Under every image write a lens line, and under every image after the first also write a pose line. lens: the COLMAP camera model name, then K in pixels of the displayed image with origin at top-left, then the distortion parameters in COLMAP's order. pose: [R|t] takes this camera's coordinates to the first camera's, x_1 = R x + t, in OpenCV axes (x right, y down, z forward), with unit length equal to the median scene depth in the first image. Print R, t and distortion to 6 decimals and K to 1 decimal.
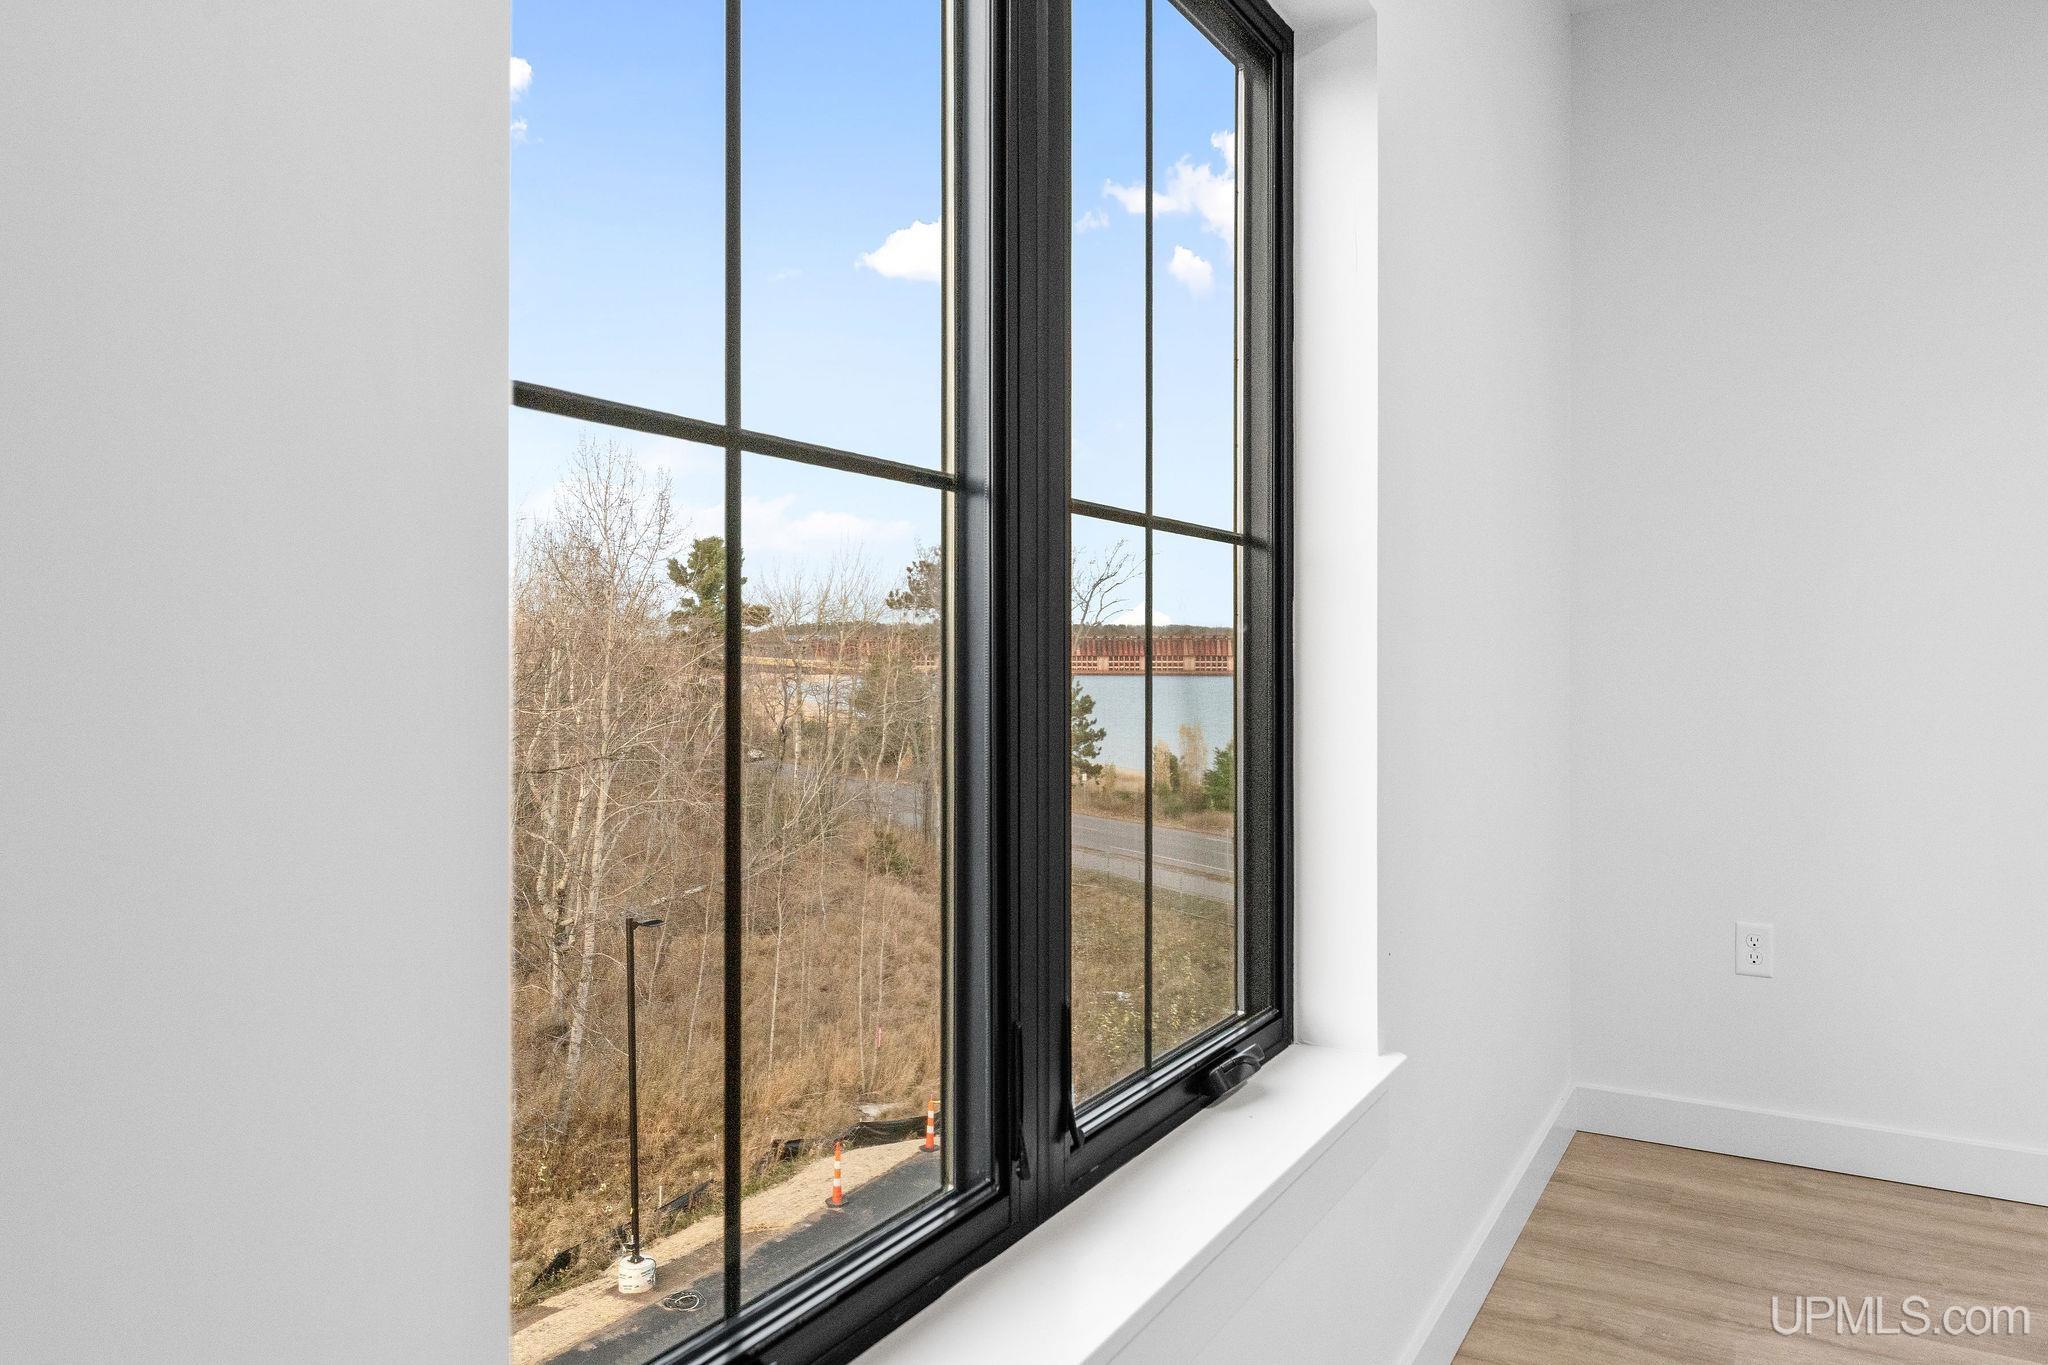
lens RADIAL K [[1407.4, 0, 1022.6], [0, 1407.4, 648.5], [0, 0, 1]] dist [-0.001217, -0.000363]
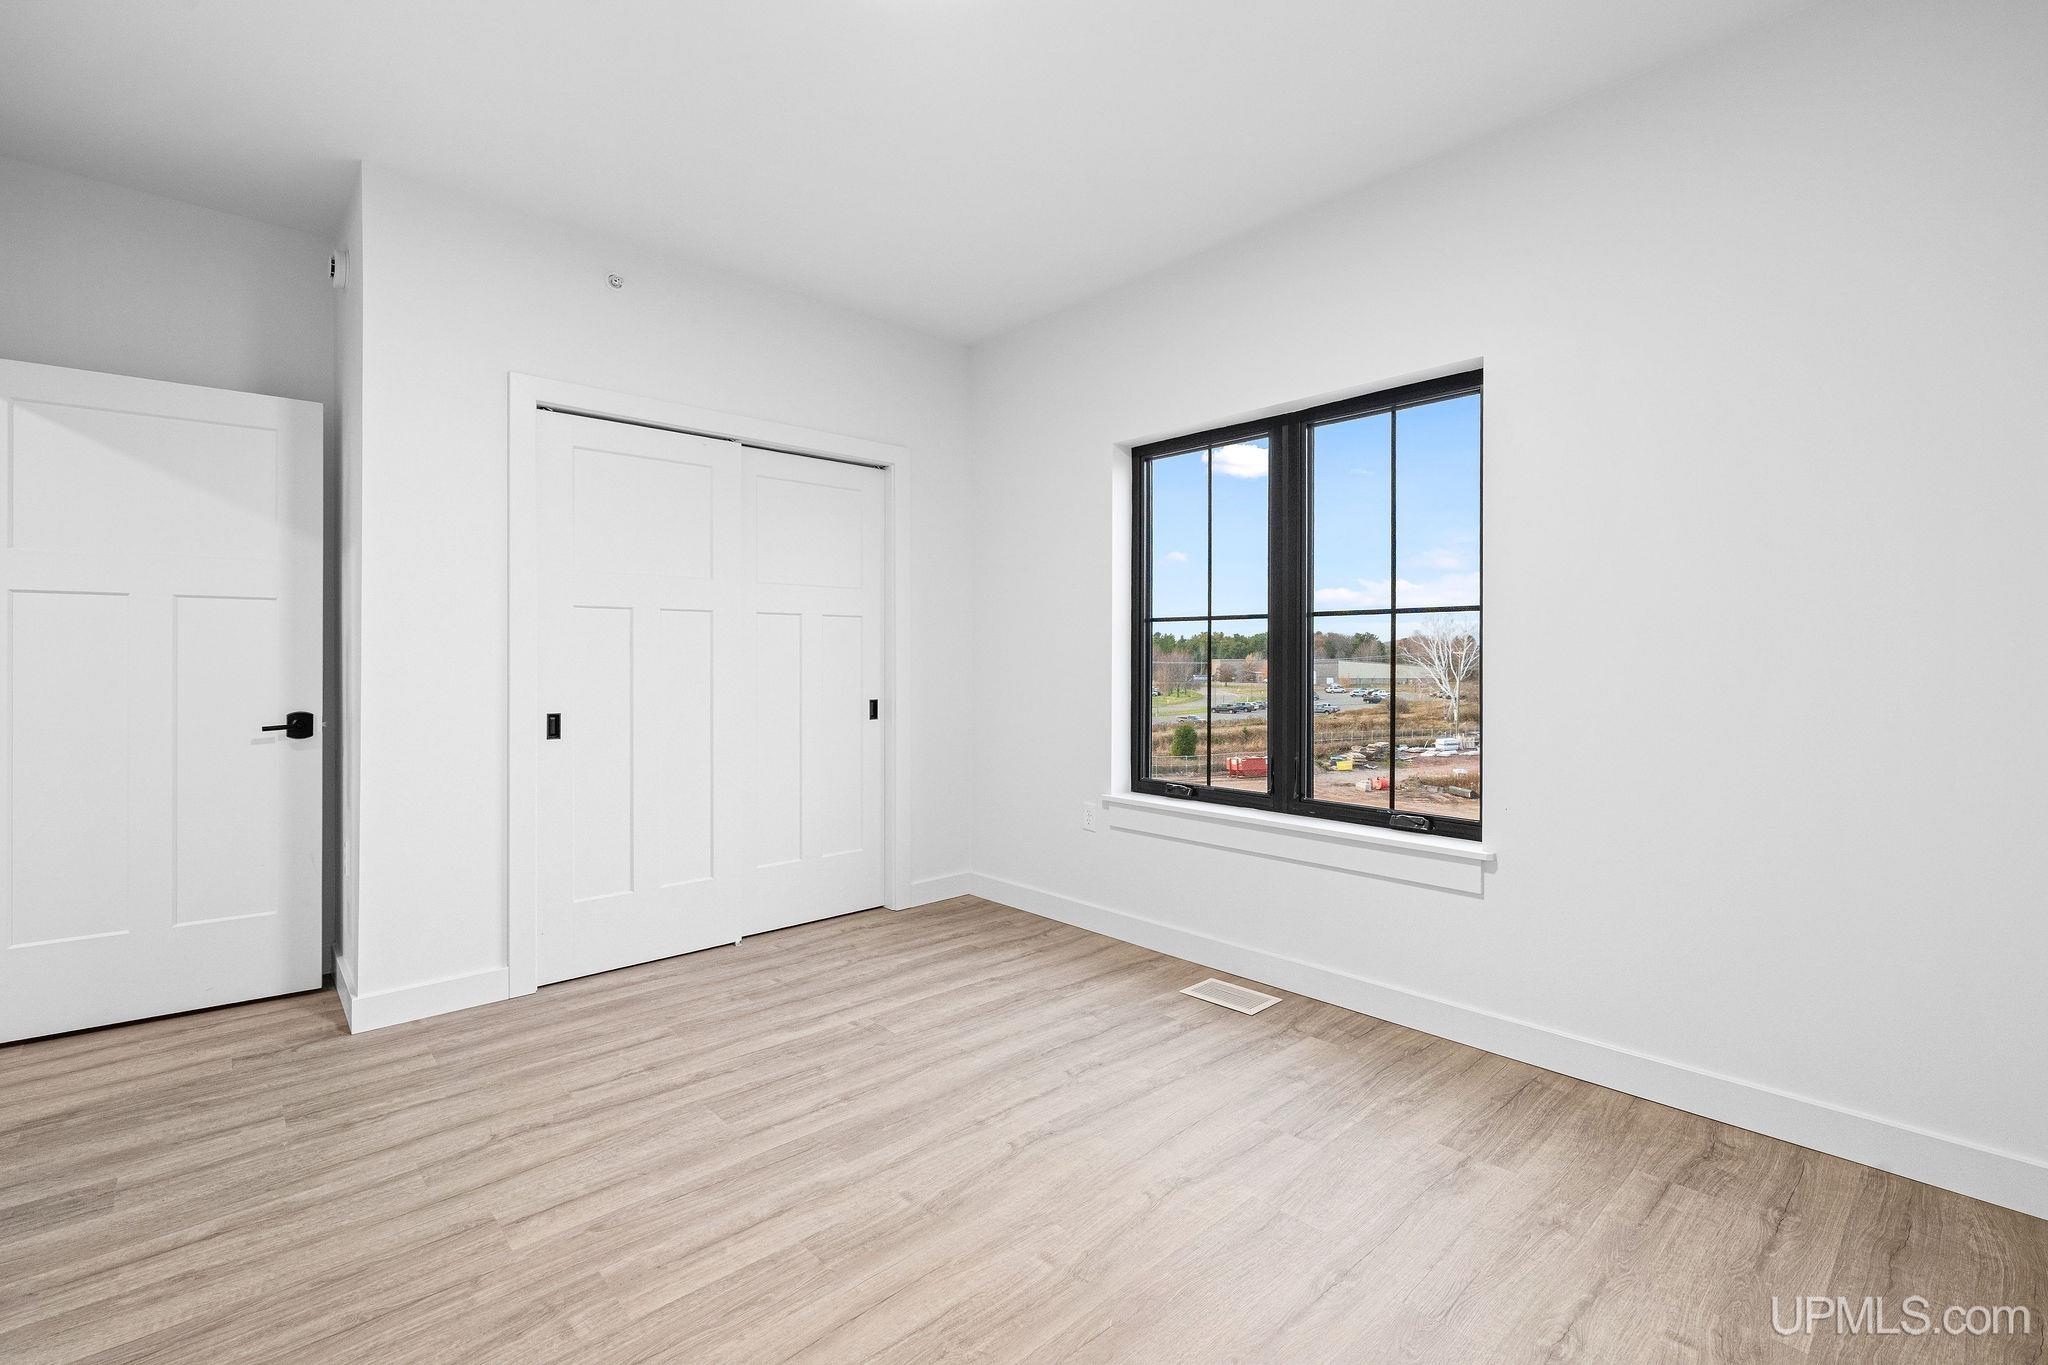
lens RADIAL K [[924.6, 0, 1036.8], [0, 924.6, 659.9], [0, 0, 1]] dist [0.001505, -0.000030]
pose [[-0.307060, 0.000616, -0.951690, 1.730538], [0.002579, 0.999997, -0.000184, 0.002263], [0.951687, -0.002511, -0.307061, 0.765714]]
